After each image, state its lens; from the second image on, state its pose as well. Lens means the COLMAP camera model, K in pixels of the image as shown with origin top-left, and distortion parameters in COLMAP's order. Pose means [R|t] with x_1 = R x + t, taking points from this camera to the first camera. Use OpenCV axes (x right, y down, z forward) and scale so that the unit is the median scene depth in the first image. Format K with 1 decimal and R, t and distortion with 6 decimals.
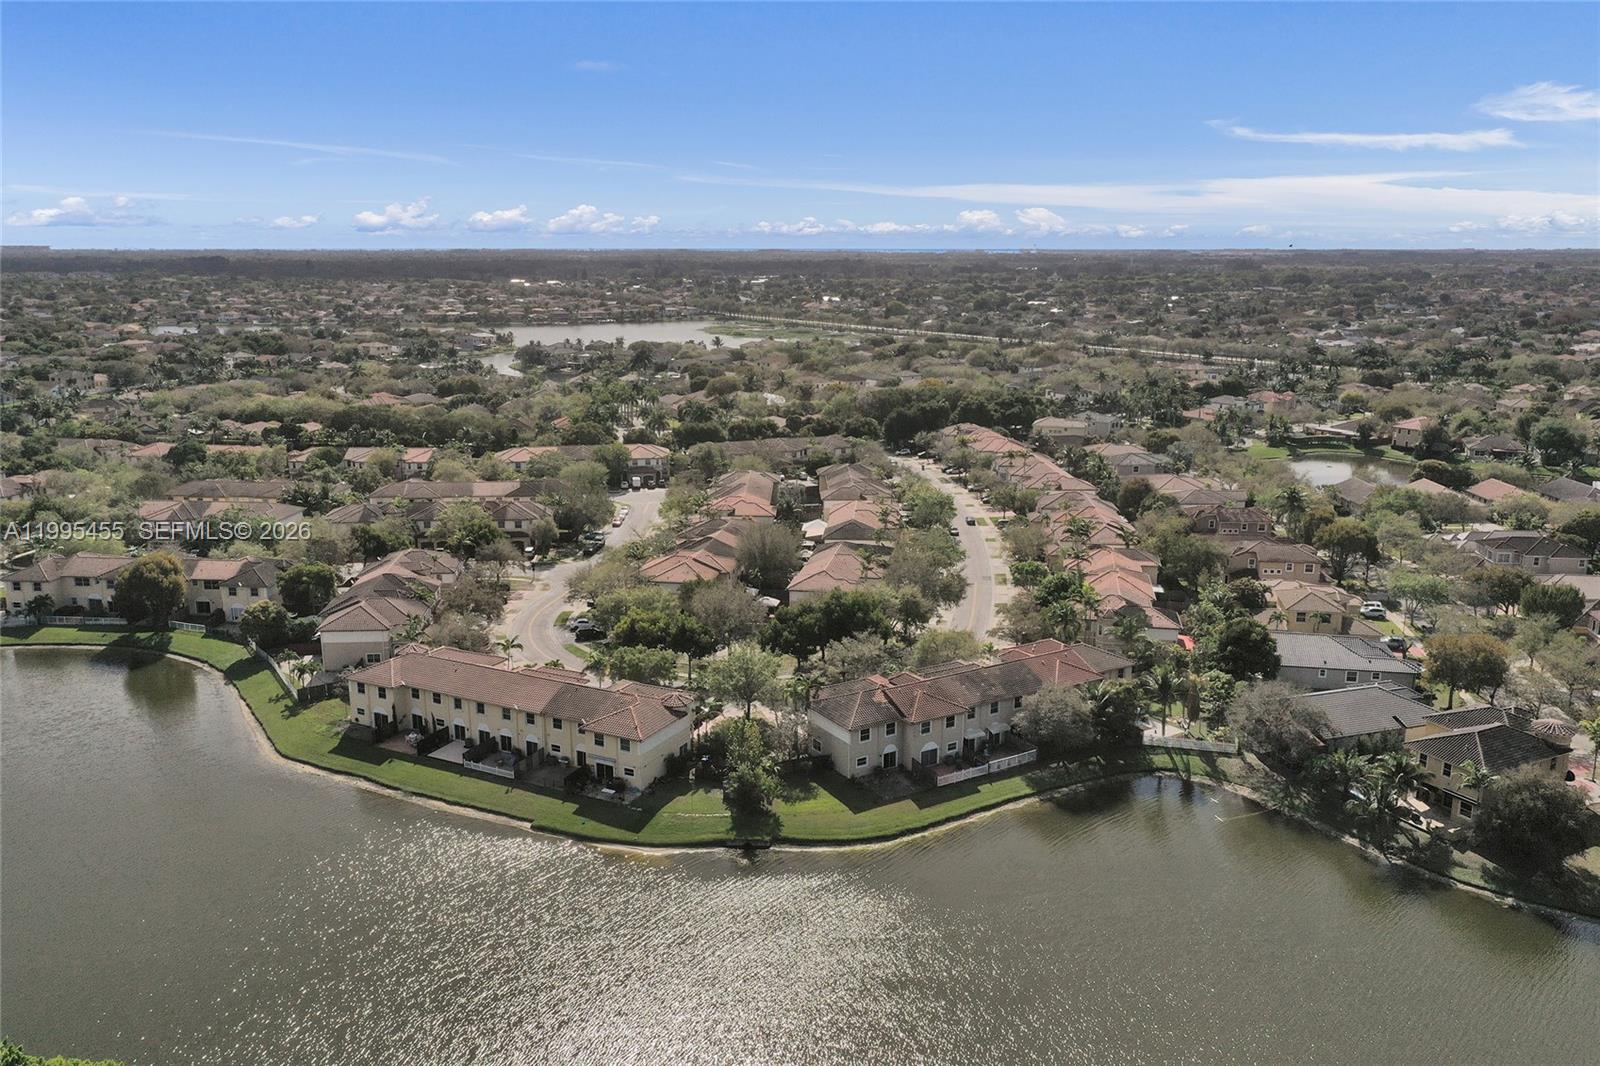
lens RADIAL K [[1243.8, 0, 800.0], [0, 1243.8, 533.0], [0, 0, 1]] dist [-0.007576, 0.009666]
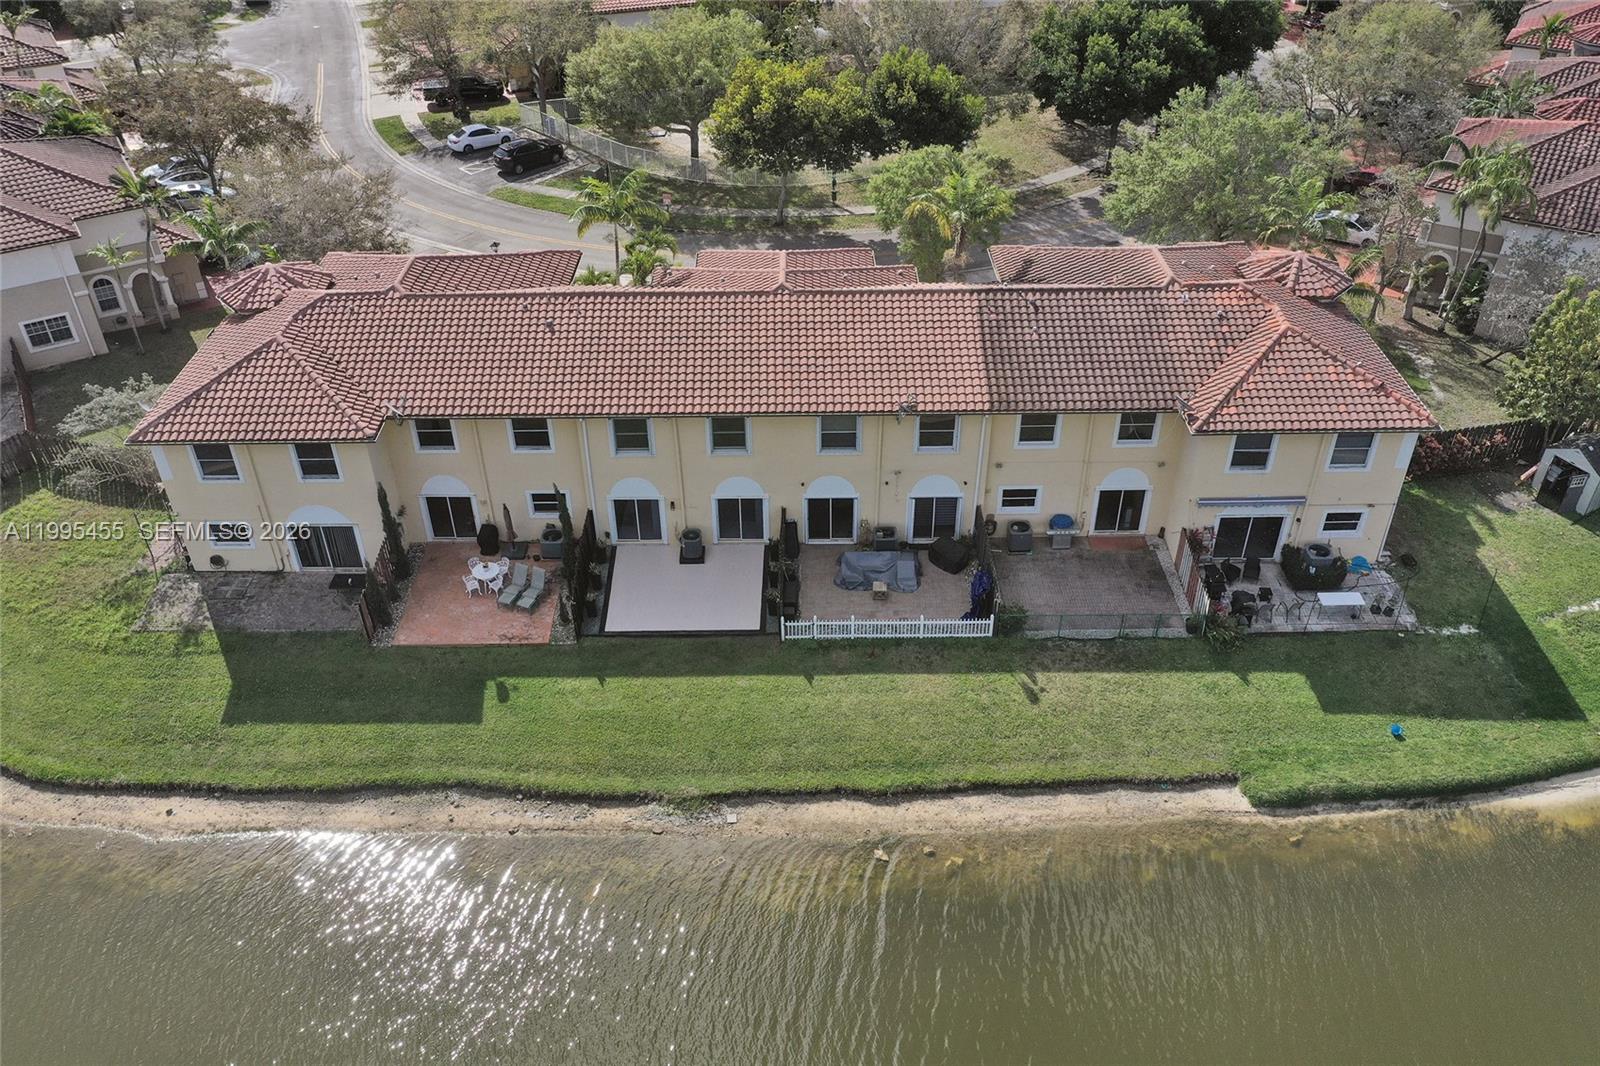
lens RADIAL K [[1261.6, 0, 800.0], [0, 1261.6, 533.0], [0, 0, 1]] dist [-0.008940, -0.001950]
pose [[0.890228, -0.278700, 0.360307, -0.297146], [0.113423, 0.901697, 0.417227, 0.031384], [-0.441169, -0.330560, 0.834326, 0.607101]]
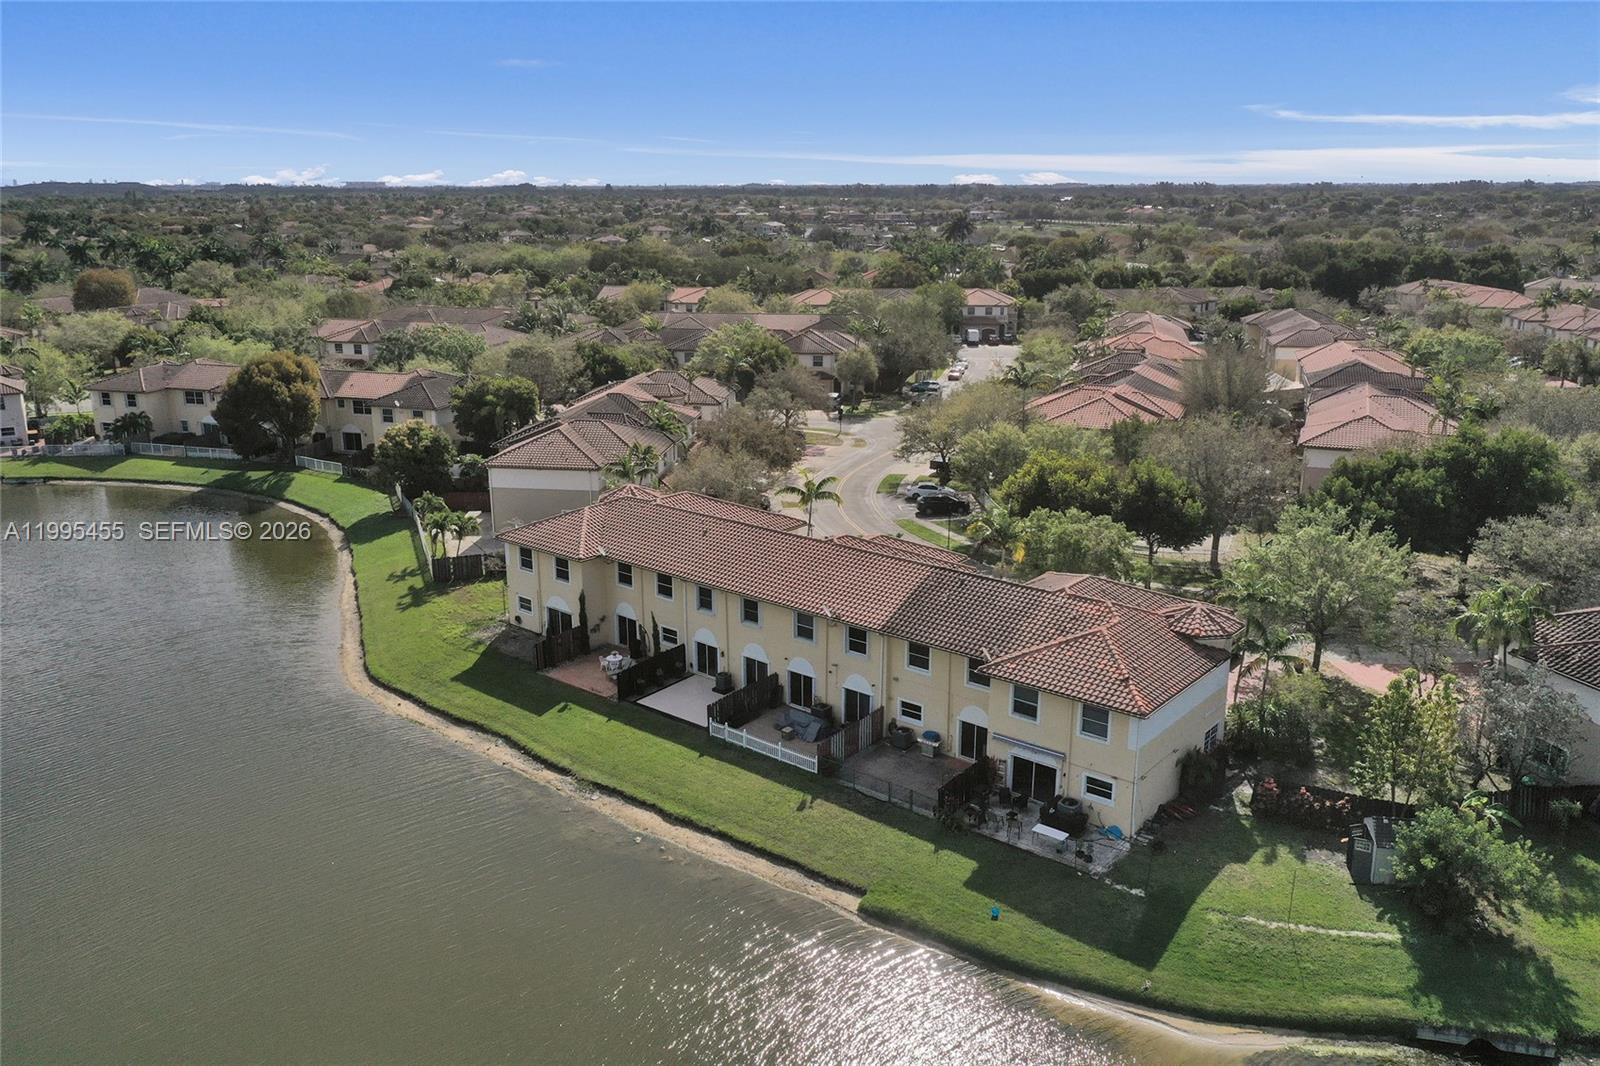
lens RADIAL K [[1261.6, 0, 800.0], [0, 1261.6, 533.0], [0, 0, 1]] dist [-0.008940, -0.001950]
pose [[0.974696, 0.053572, -0.217021, -0.114079], [-0.043210, 0.997700, 0.052220, 0.071562], [0.219320, -0.041521, 0.974769, 0.450930]]
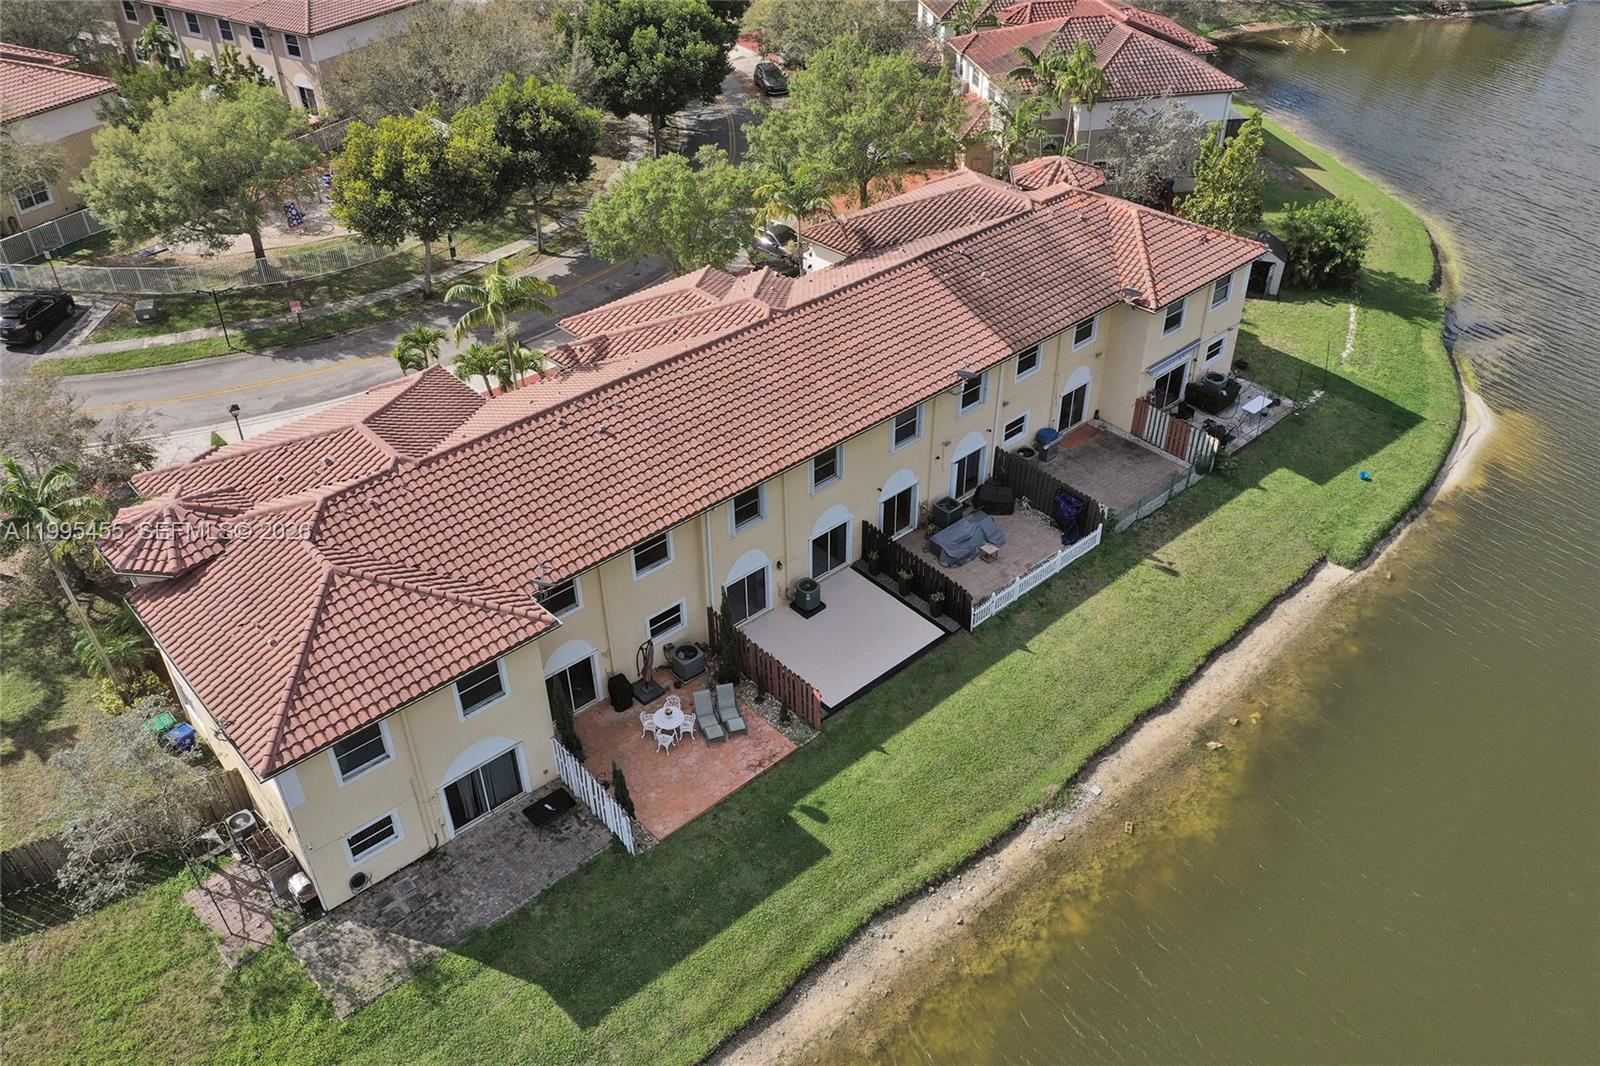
lens RADIAL K [[1261.6, 0, 800.0], [0, 1261.6, 533.0], [0, 0, 1]] dist [-0.008940, -0.001950]
pose [[0.357981, -0.559005, 0.747905, -0.402180], [0.217422, 0.828874, 0.515456, 0.002685], [-0.908062, -0.021912, 0.418262, 0.734284]]
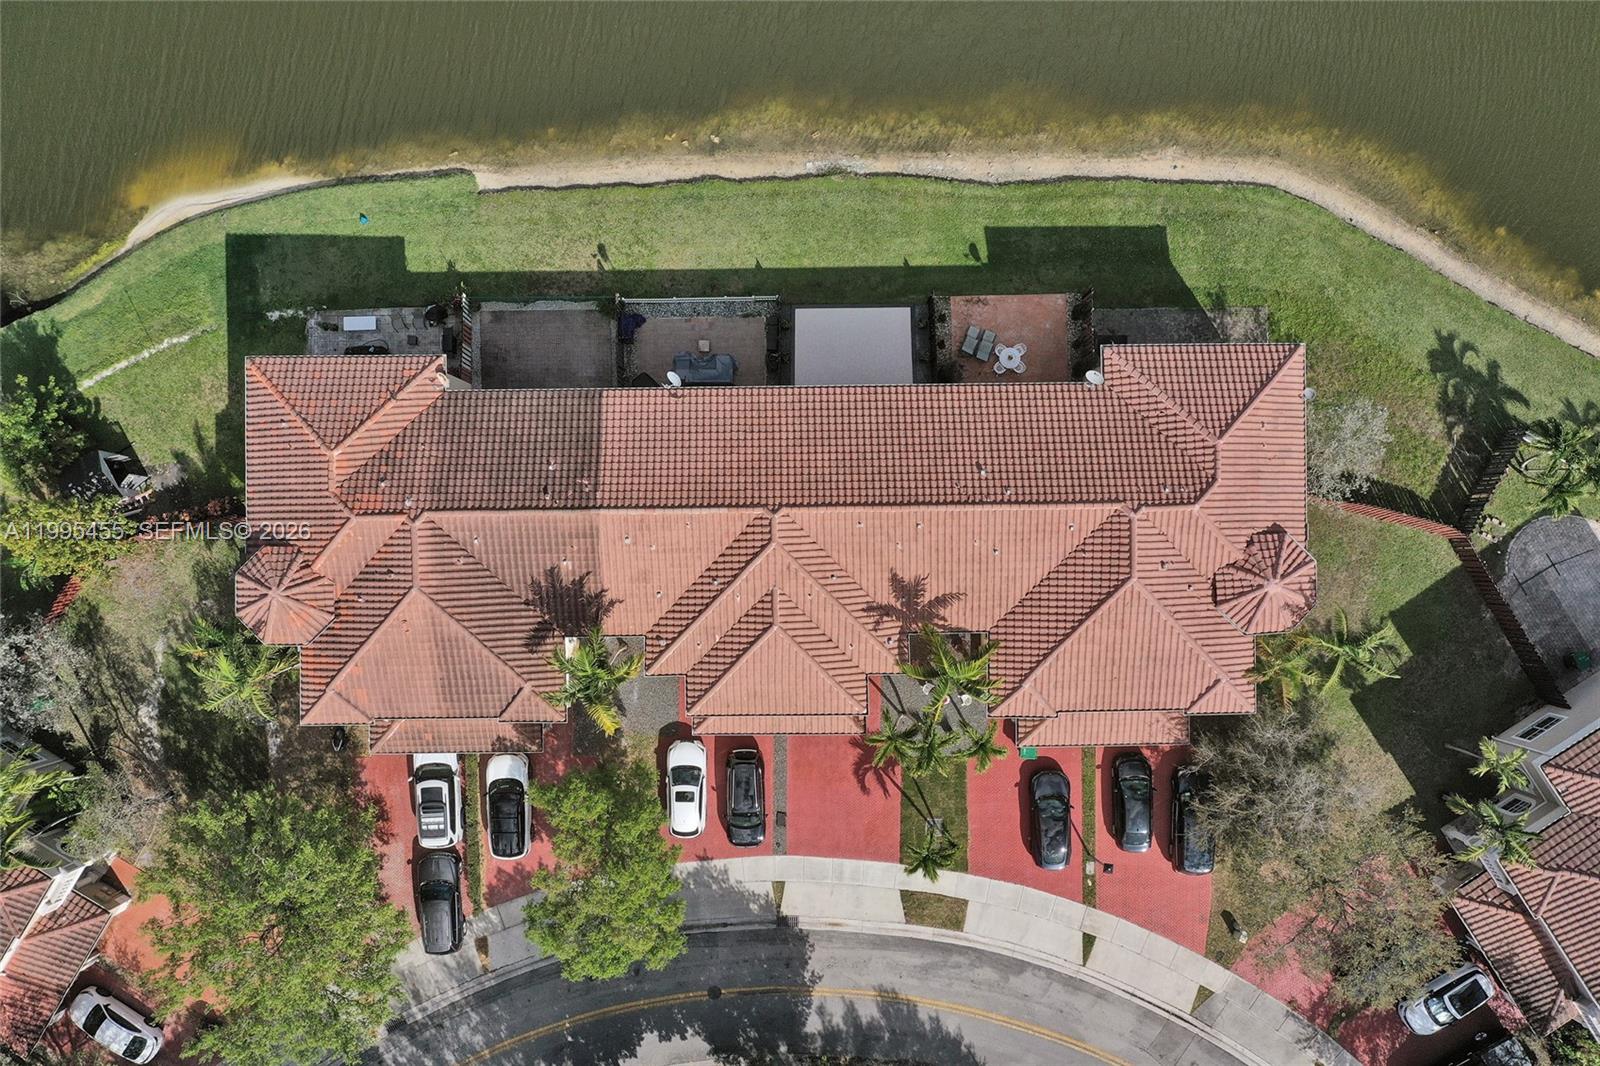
lens RADIAL K [[1243.8, 0, 800.0], [0, 1243.8, 533.0], [0, 0, 1]] dist [-0.007576, 0.009666]
pose [[-0.887138, 0.461498, 0.002540, -0.195227], [-0.096566, -0.191003, 0.976828, -0.181757], [0.451289, 0.866335, 0.214011, 0.792057]]
